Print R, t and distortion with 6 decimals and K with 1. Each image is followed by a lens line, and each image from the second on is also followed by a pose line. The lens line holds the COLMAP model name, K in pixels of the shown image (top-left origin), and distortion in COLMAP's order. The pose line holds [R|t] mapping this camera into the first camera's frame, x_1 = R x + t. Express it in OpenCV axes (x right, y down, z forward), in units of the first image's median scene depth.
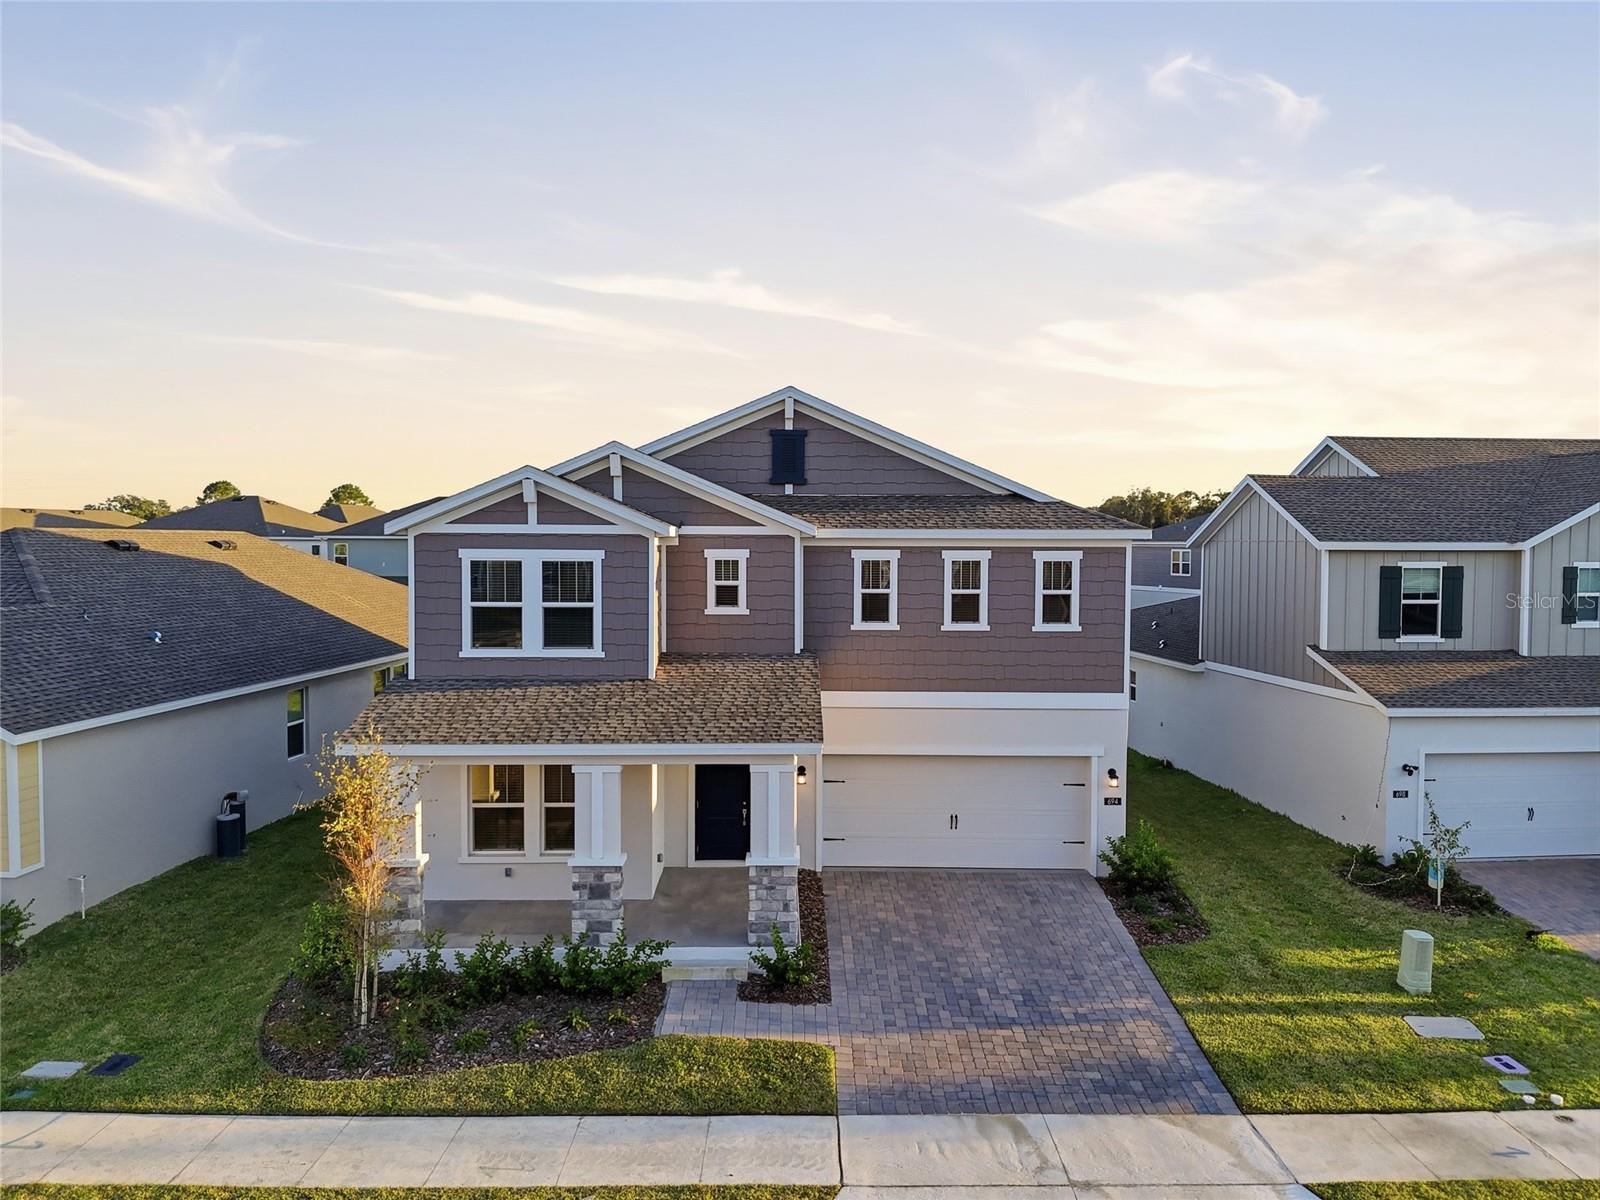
lens RADIAL K [[1183.0, 0, 800.0], [0, 1183.0, 600.0], [0, 0, 1]] dist [0.043998, -0.039457]
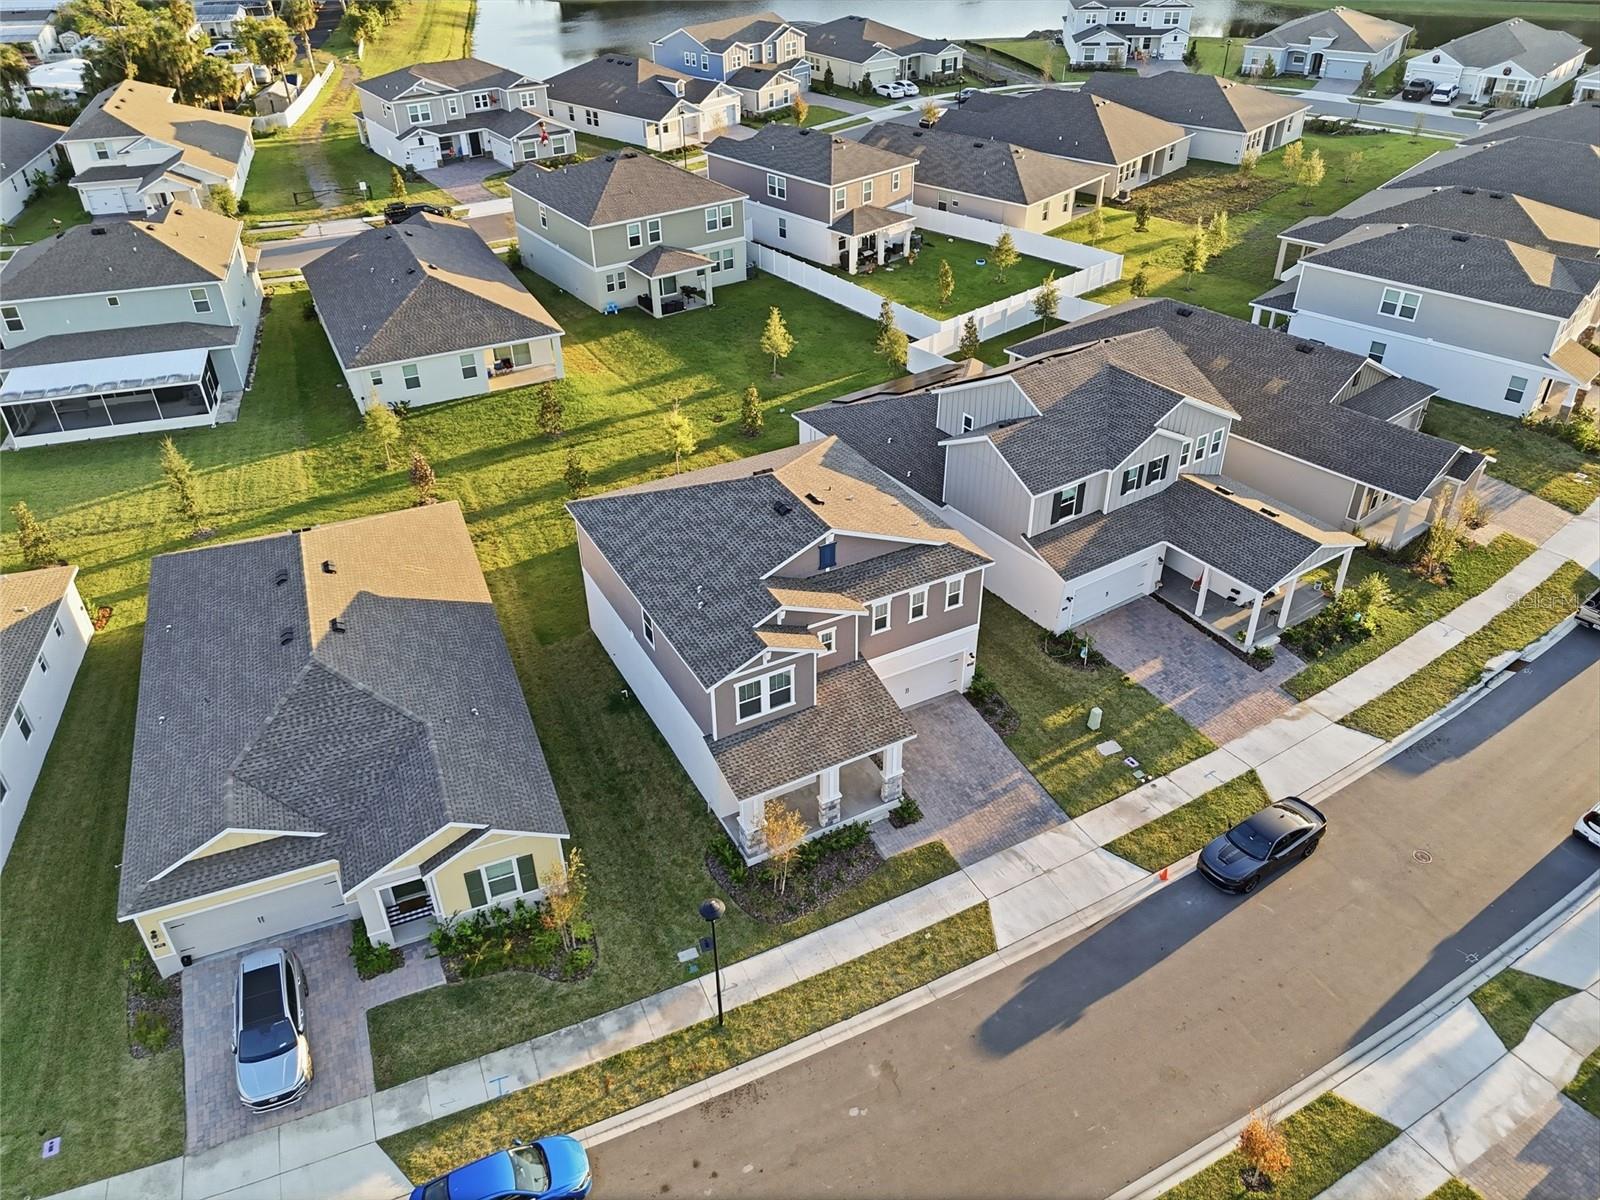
lens RADIAL K [[1183.0, 0, 800.0], [0, 1183.0, 600.0], [0, 0, 1]] dist [0.043998, -0.039457]
pose [[0.887442, -0.271438, 0.372515, -0.890645], [0.039712, 0.850224, 0.524921, -1.214318], [-0.459205, -0.451044, 0.765304, -0.543153]]
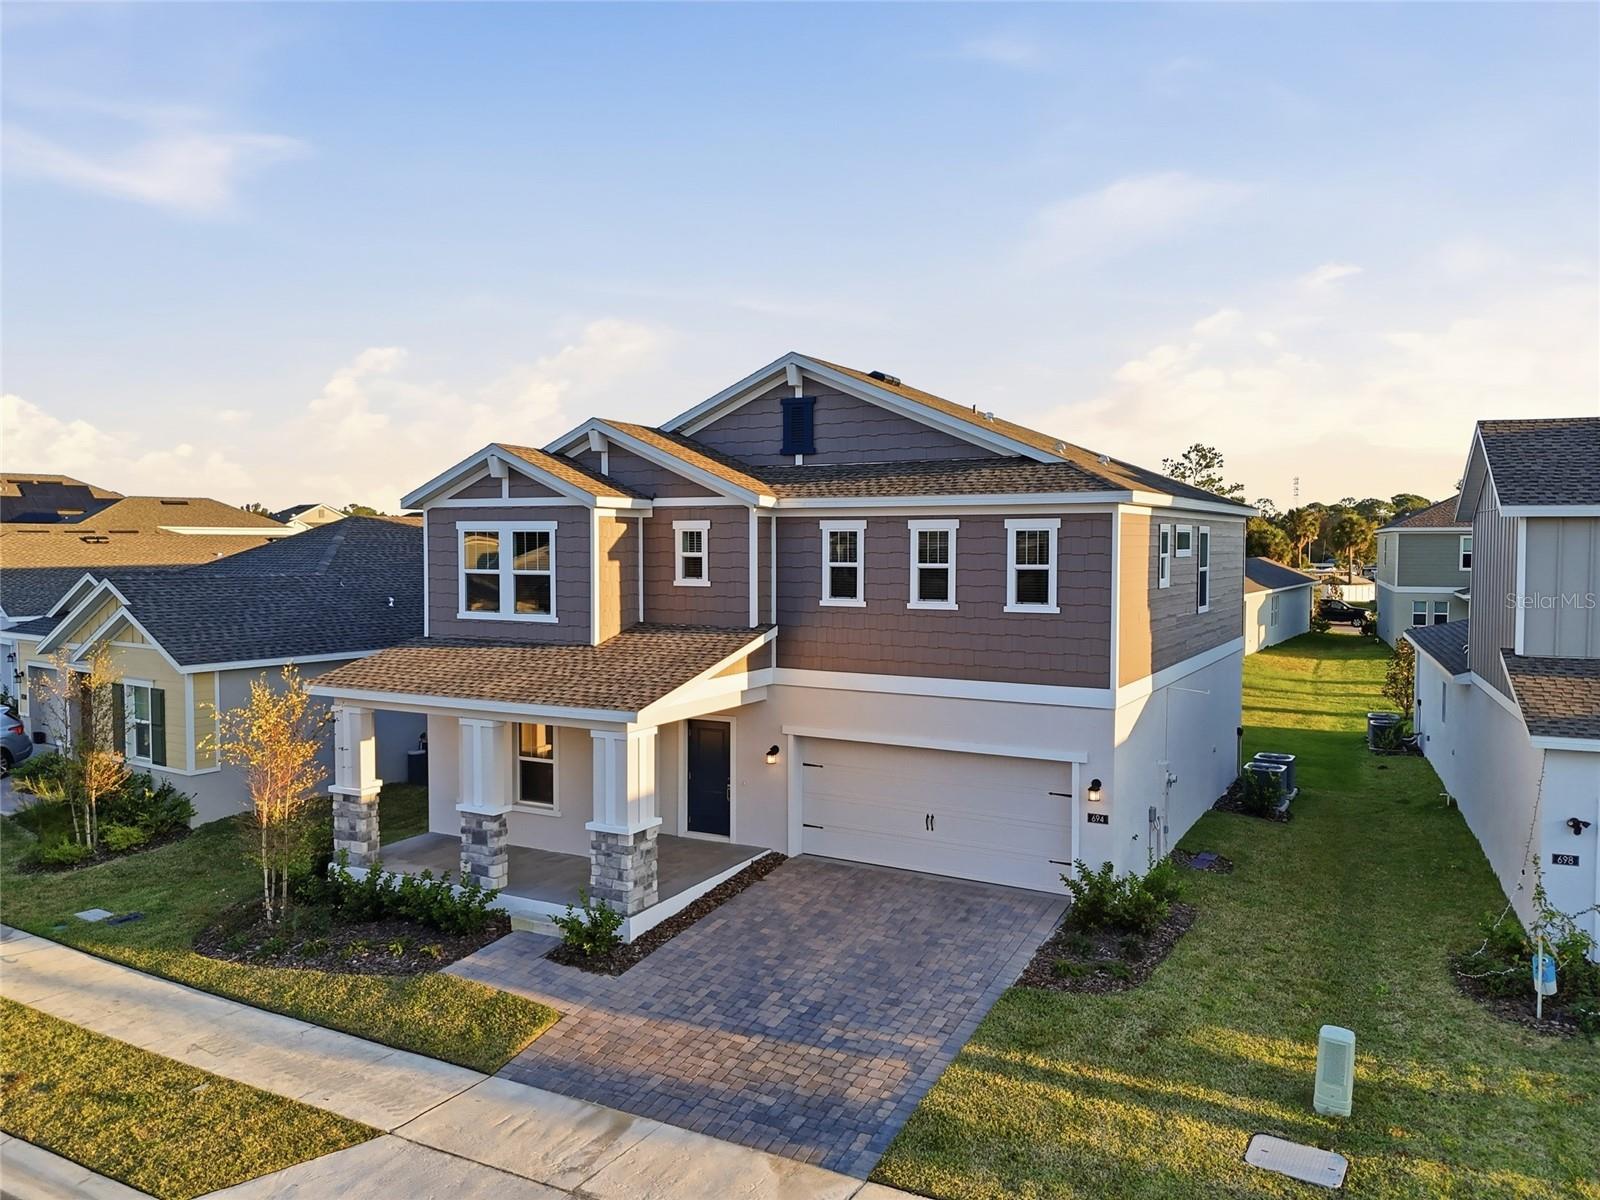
lens RADIAL K [[1183.0, 0, 800.0], [0, 1183.0, 600.0], [0, 0, 1]] dist [0.043998, -0.039457]
pose [[0.868421, 0.021362, -0.495366, 0.537480], [-0.021455, 0.999755, 0.005501, 0.017403], [0.495362, 0.005851, 0.868667, 0.187845]]
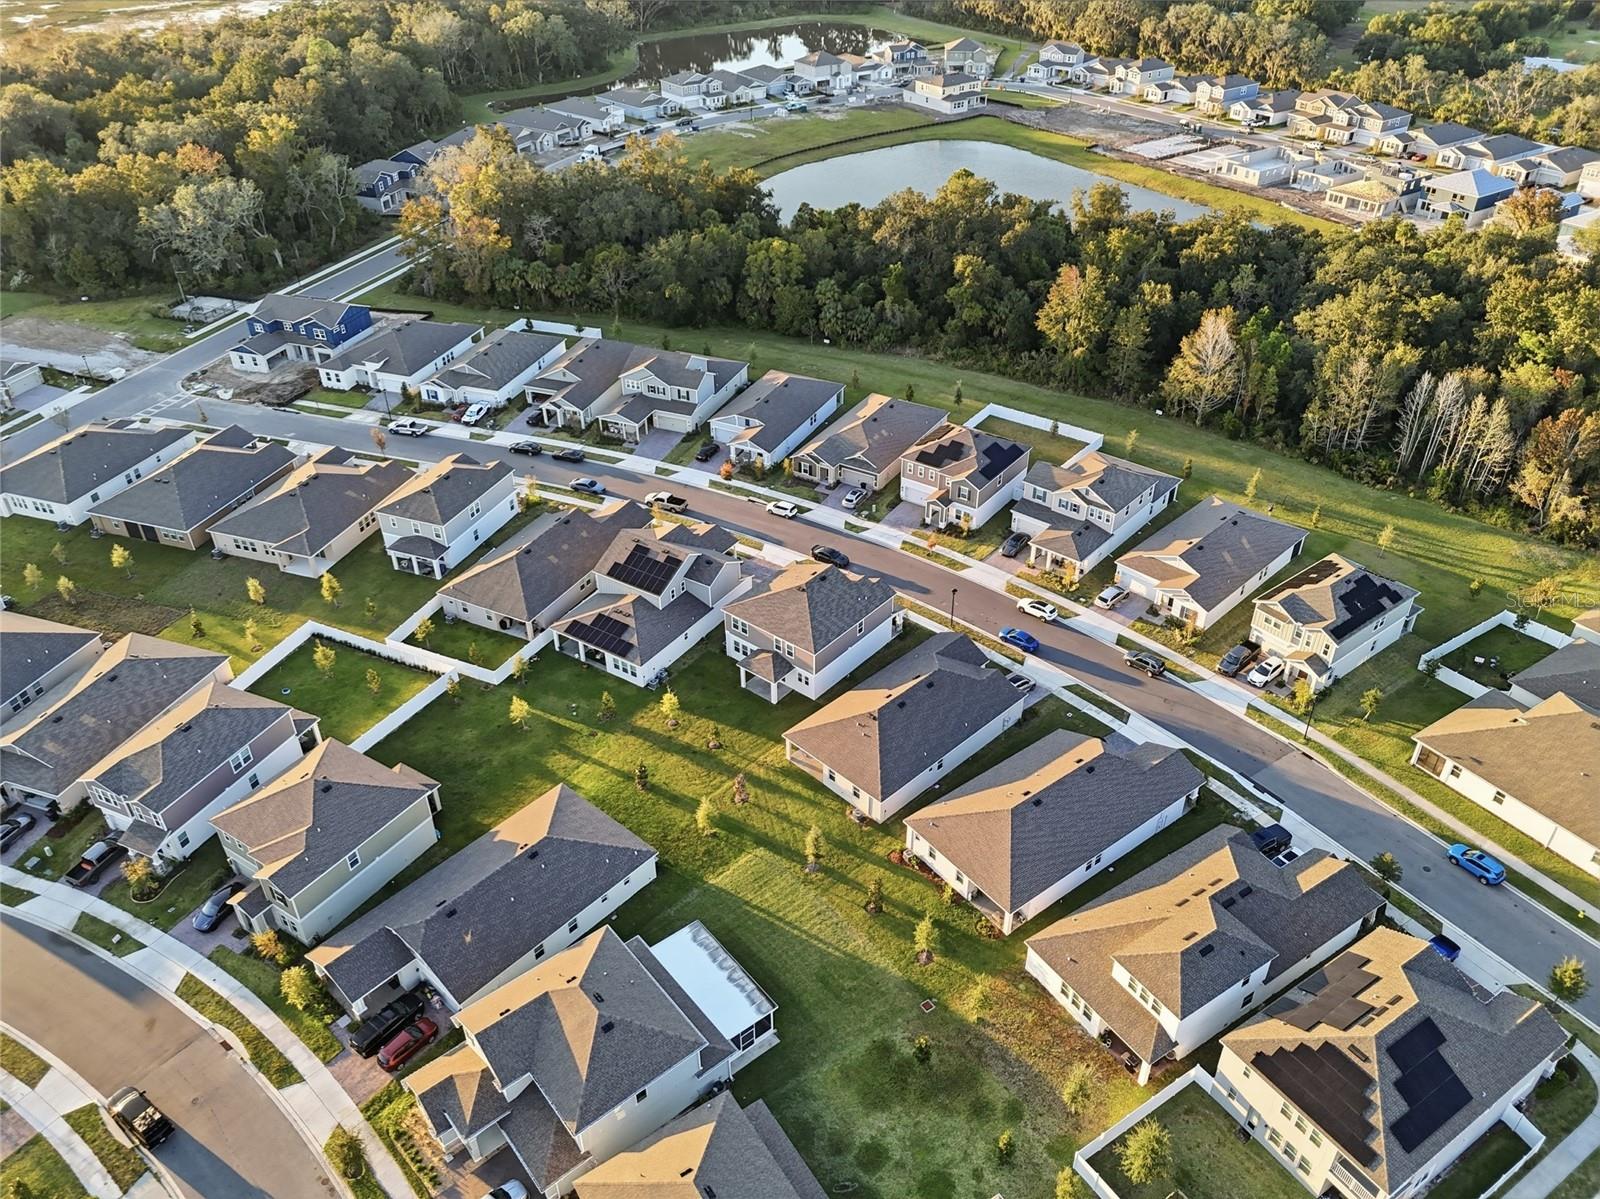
lens RADIAL K [[1183.0, 0, 800.0], [0, 1183.0, 599.5], [0, 0, 1]] dist [0.043998, -0.039457]
pose [[-0.763504, -0.370172, 0.529183, -3.391162], [0.031114, 0.797381, 0.602673, -3.984445], [-0.645053, 0.476608, -0.597286, 5.225745]]
